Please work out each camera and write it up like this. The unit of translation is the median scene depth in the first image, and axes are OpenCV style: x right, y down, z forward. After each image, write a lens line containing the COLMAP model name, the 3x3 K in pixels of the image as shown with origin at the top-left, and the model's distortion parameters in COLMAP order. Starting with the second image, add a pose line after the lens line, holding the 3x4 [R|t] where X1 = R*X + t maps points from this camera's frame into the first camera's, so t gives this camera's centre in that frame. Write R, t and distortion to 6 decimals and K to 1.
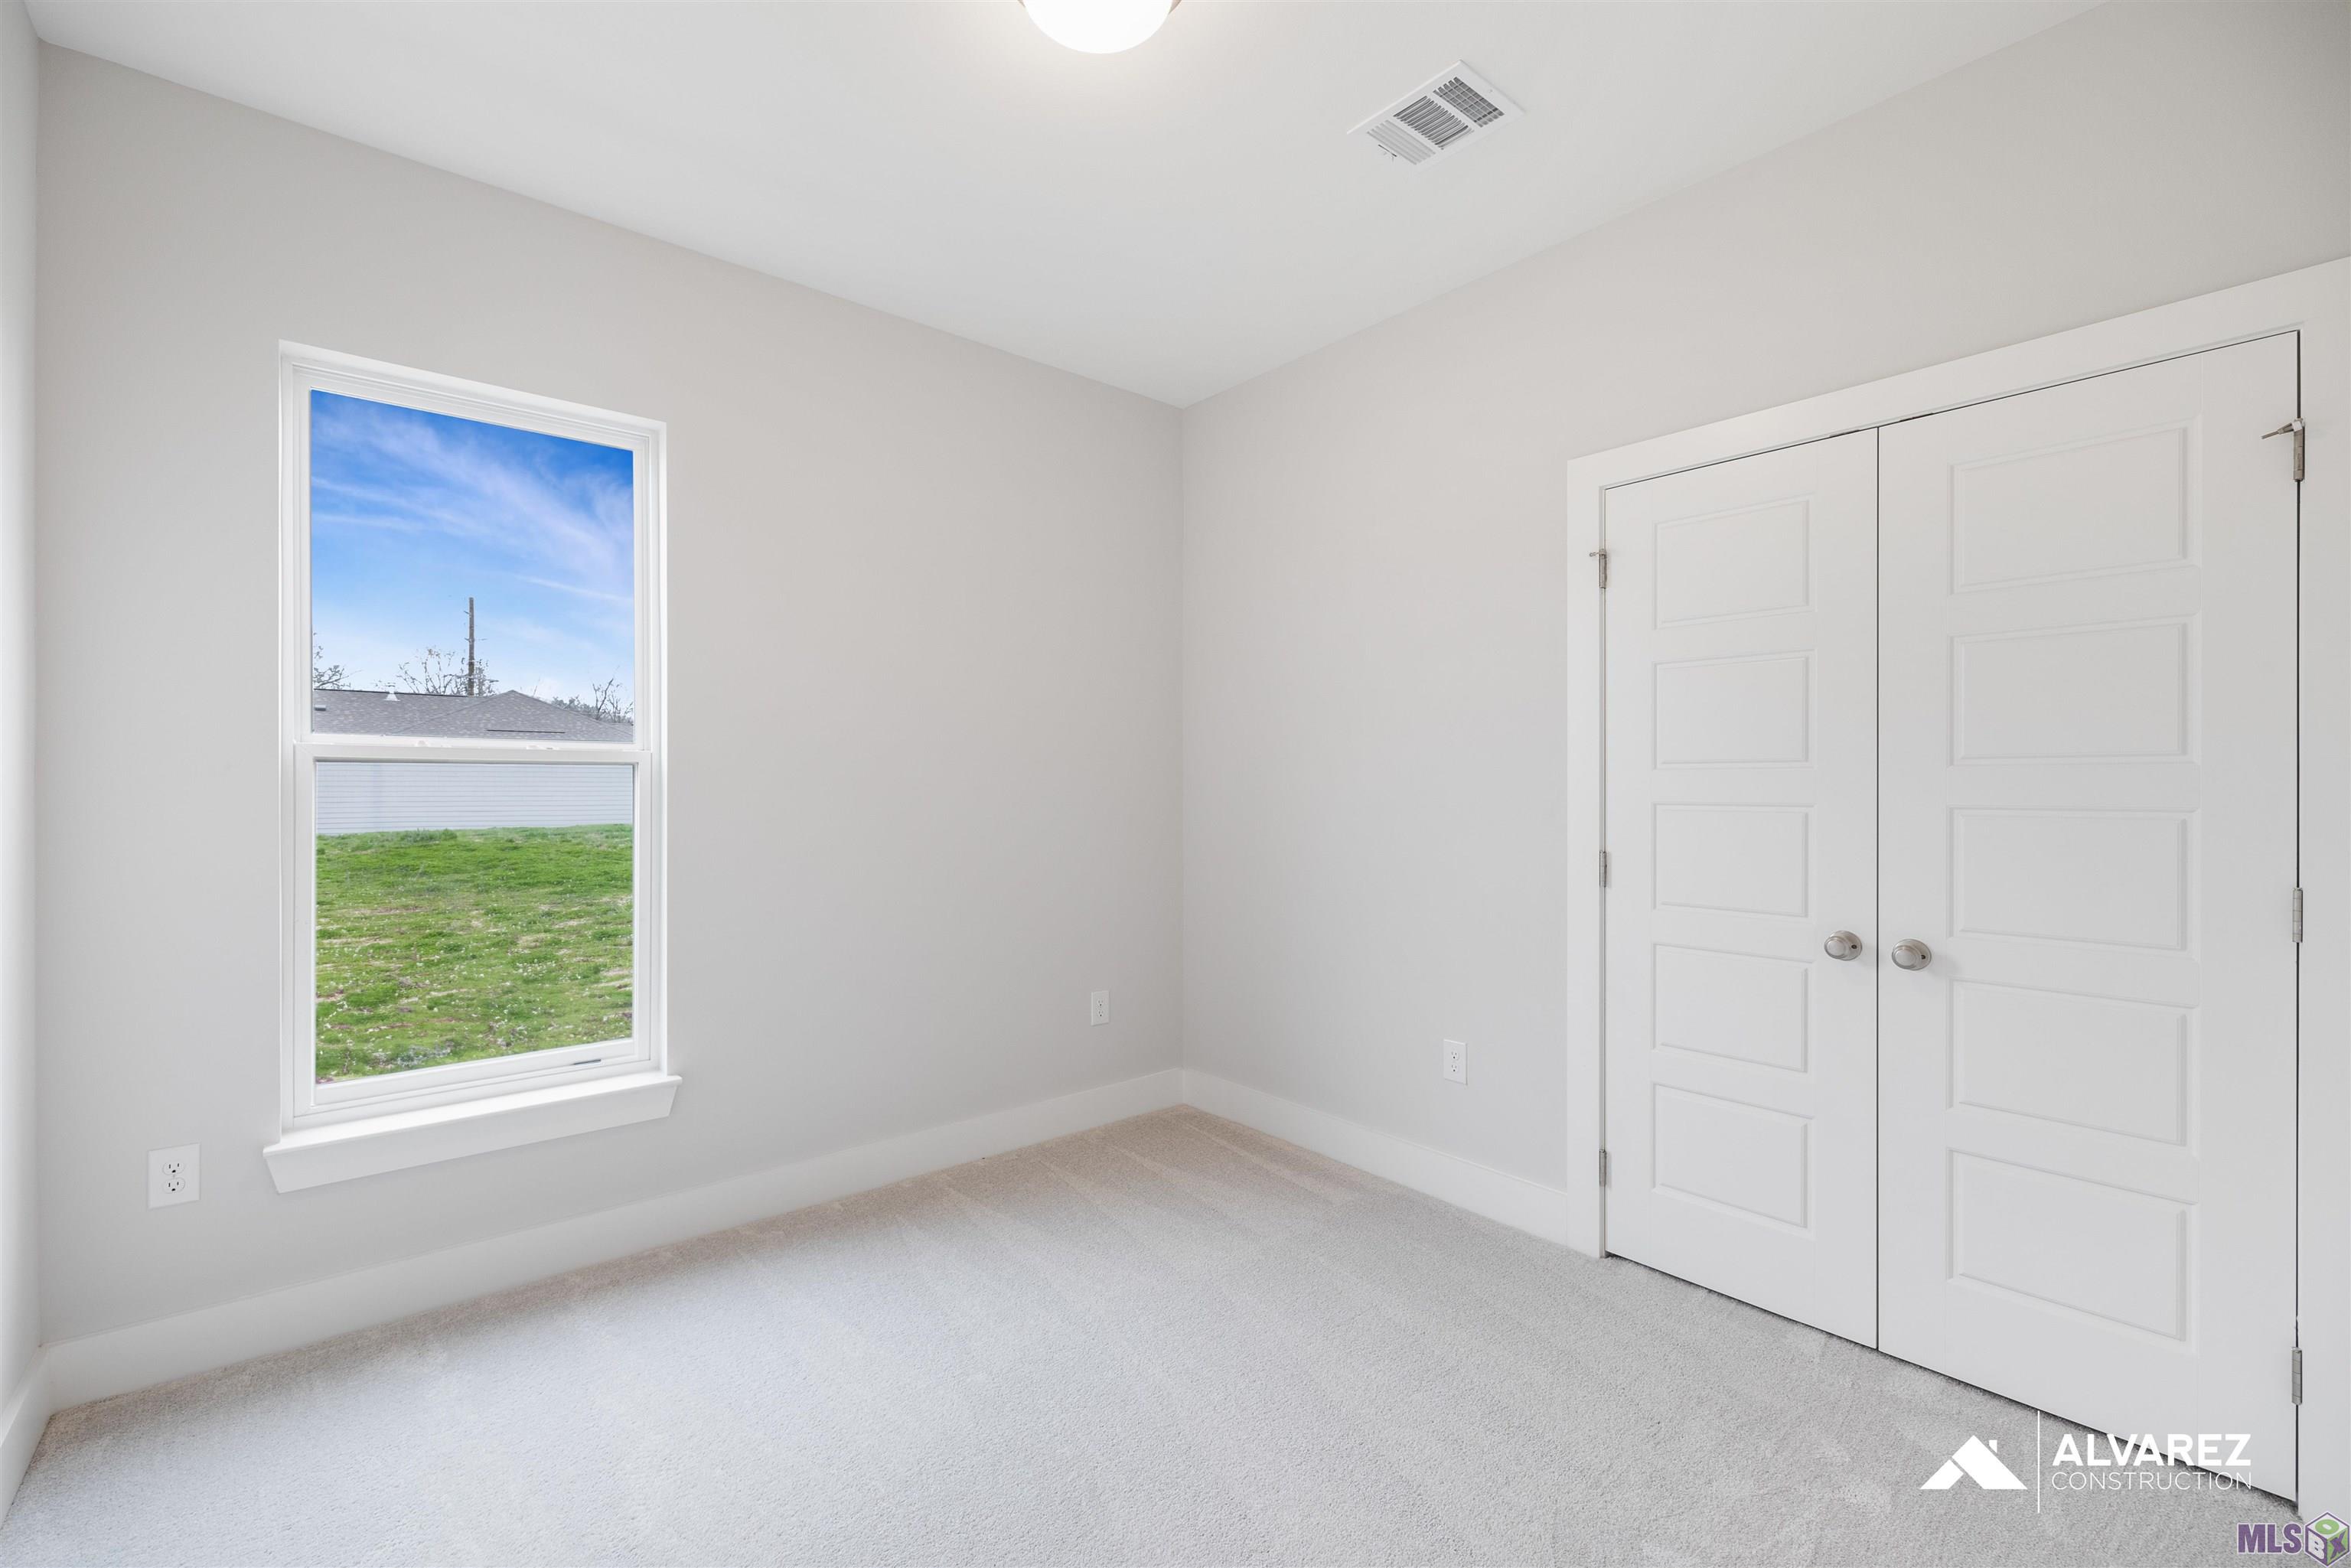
lens RADIAL K [[1015.6, 0, 1175.5], [0, 1015.6, 784.0], [0, 0, 1]] dist [0.010712, 0.000171]
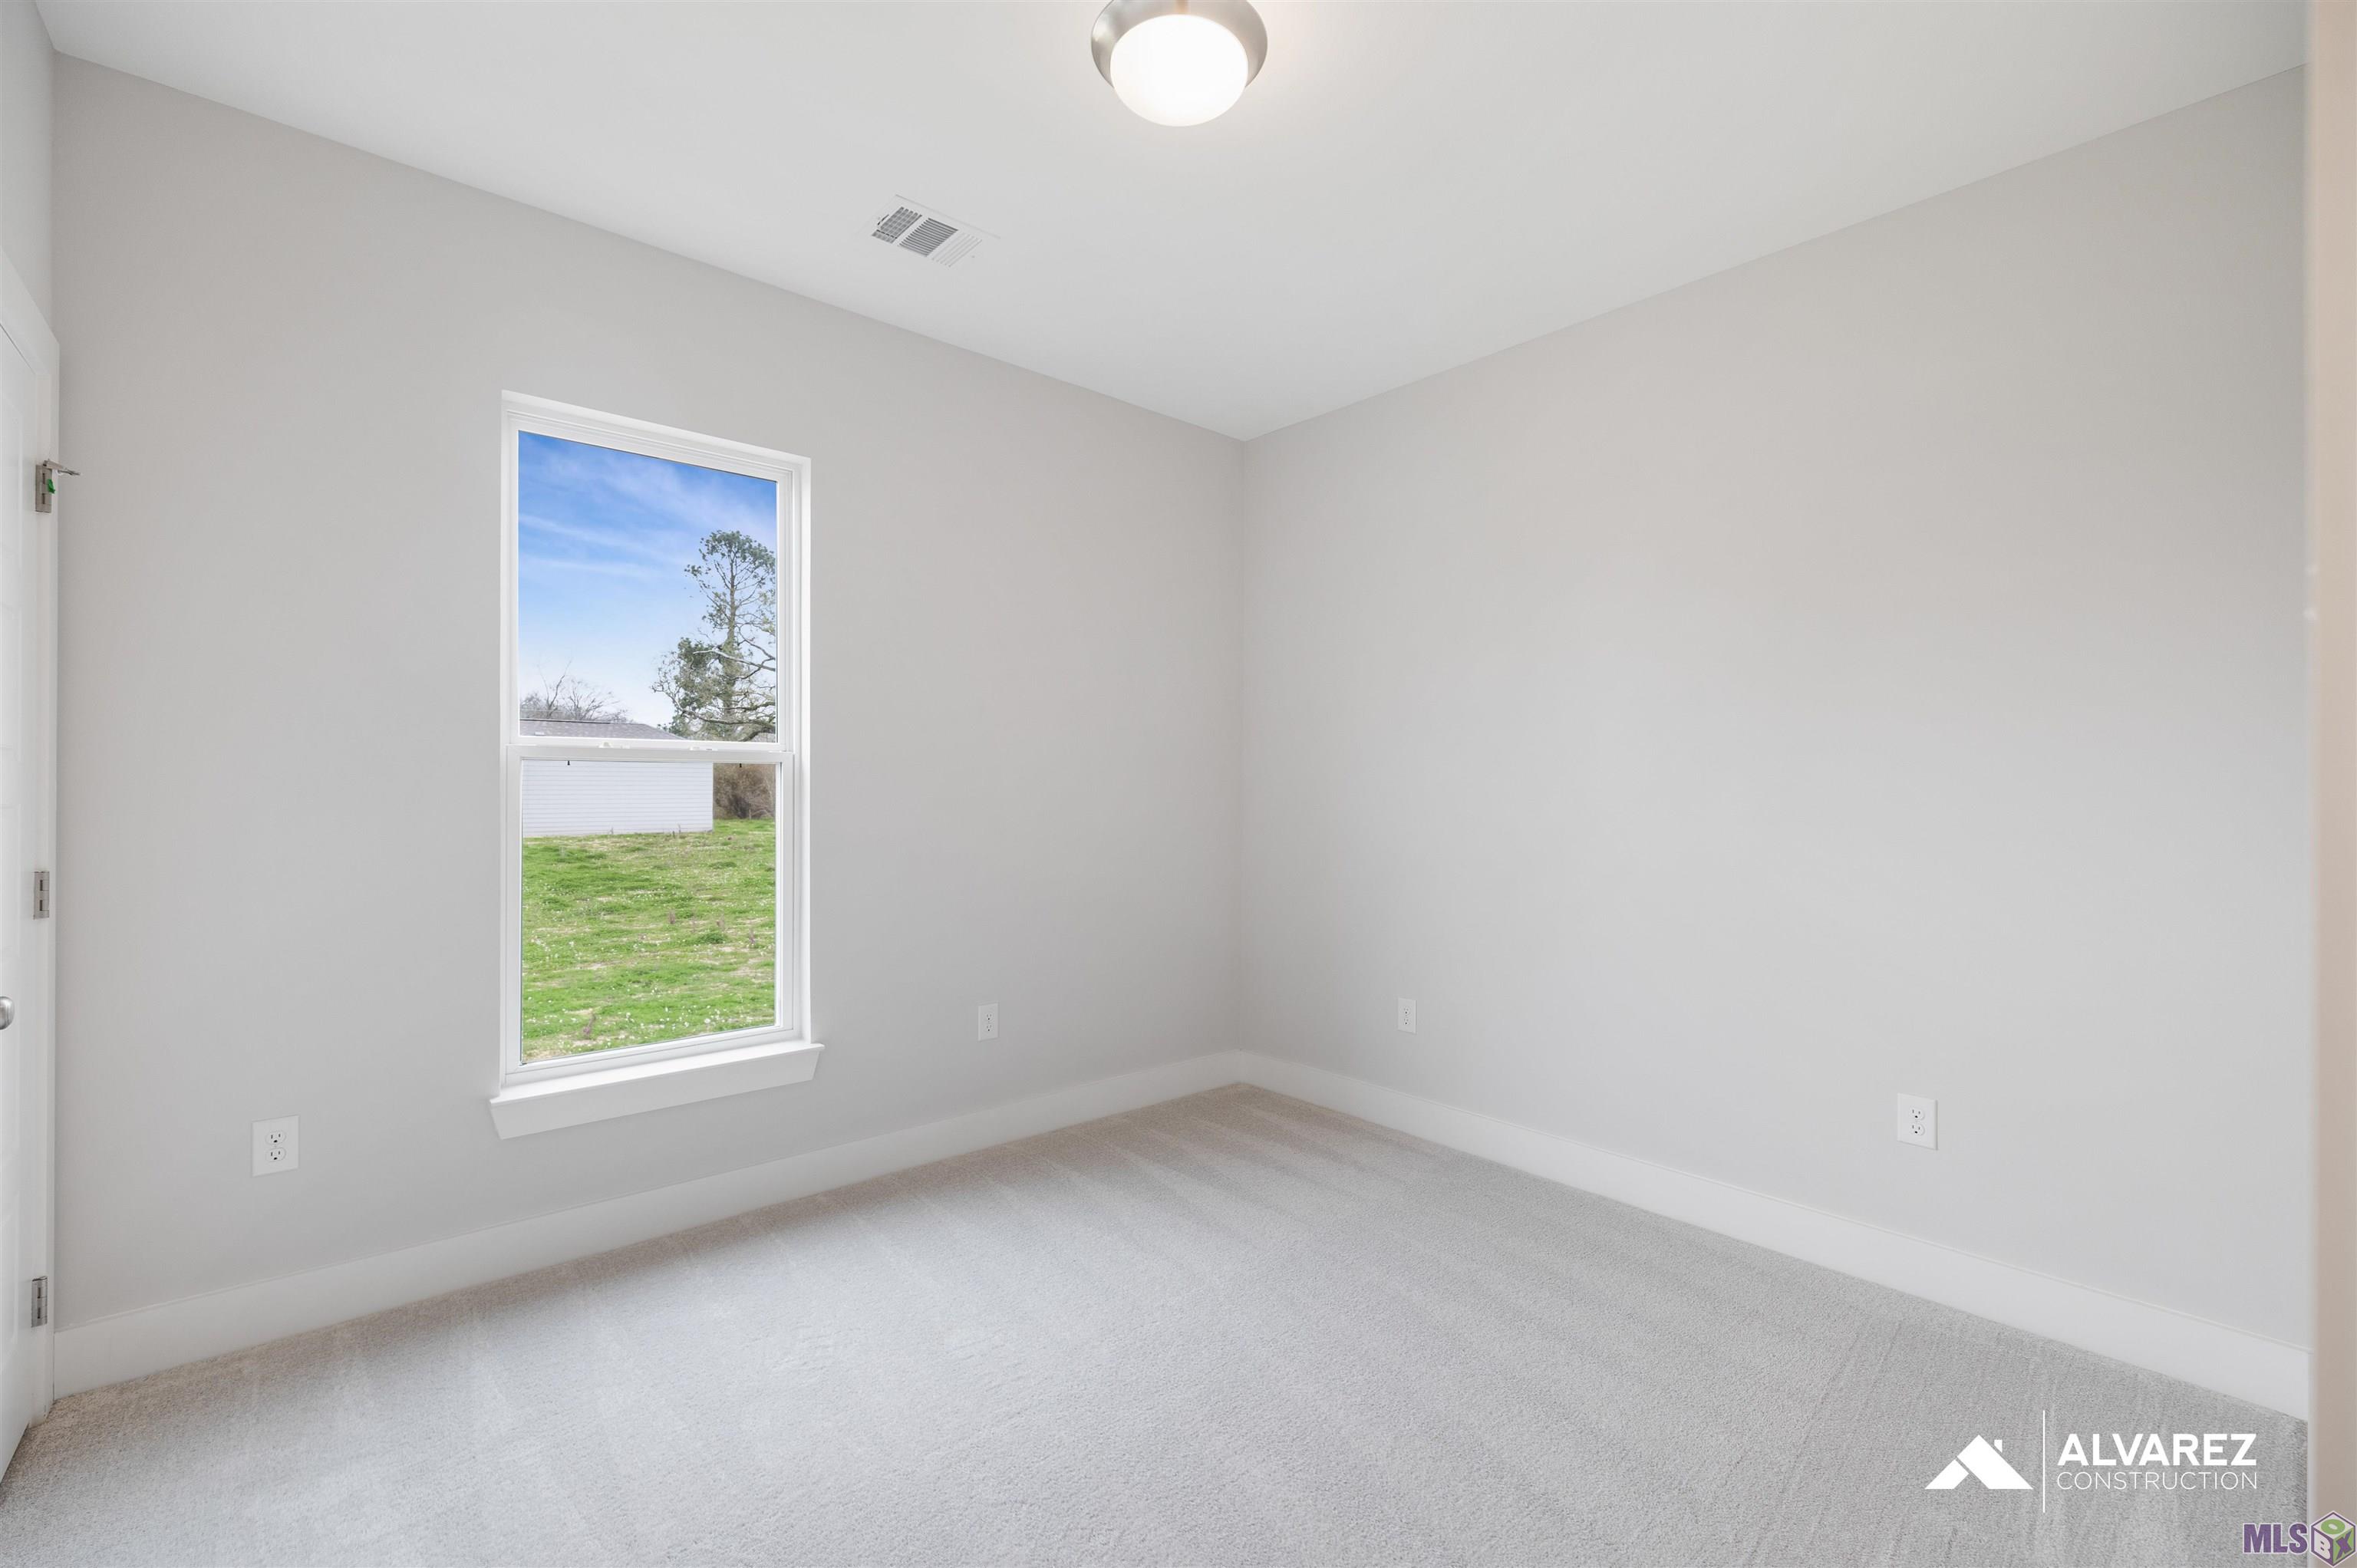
lens RADIAL K [[985.7, 0, 1178.5], [0, 985.7, 784.0], [0, 0, 1]] dist [0.003894, 0.000036]
pose [[0.999929, 0.007927, 0.008852, -0.106104], [-0.007901, 0.999964, -0.003003, 0.001948], [-0.008875, 0.002933, 0.999956, -0.082968]]
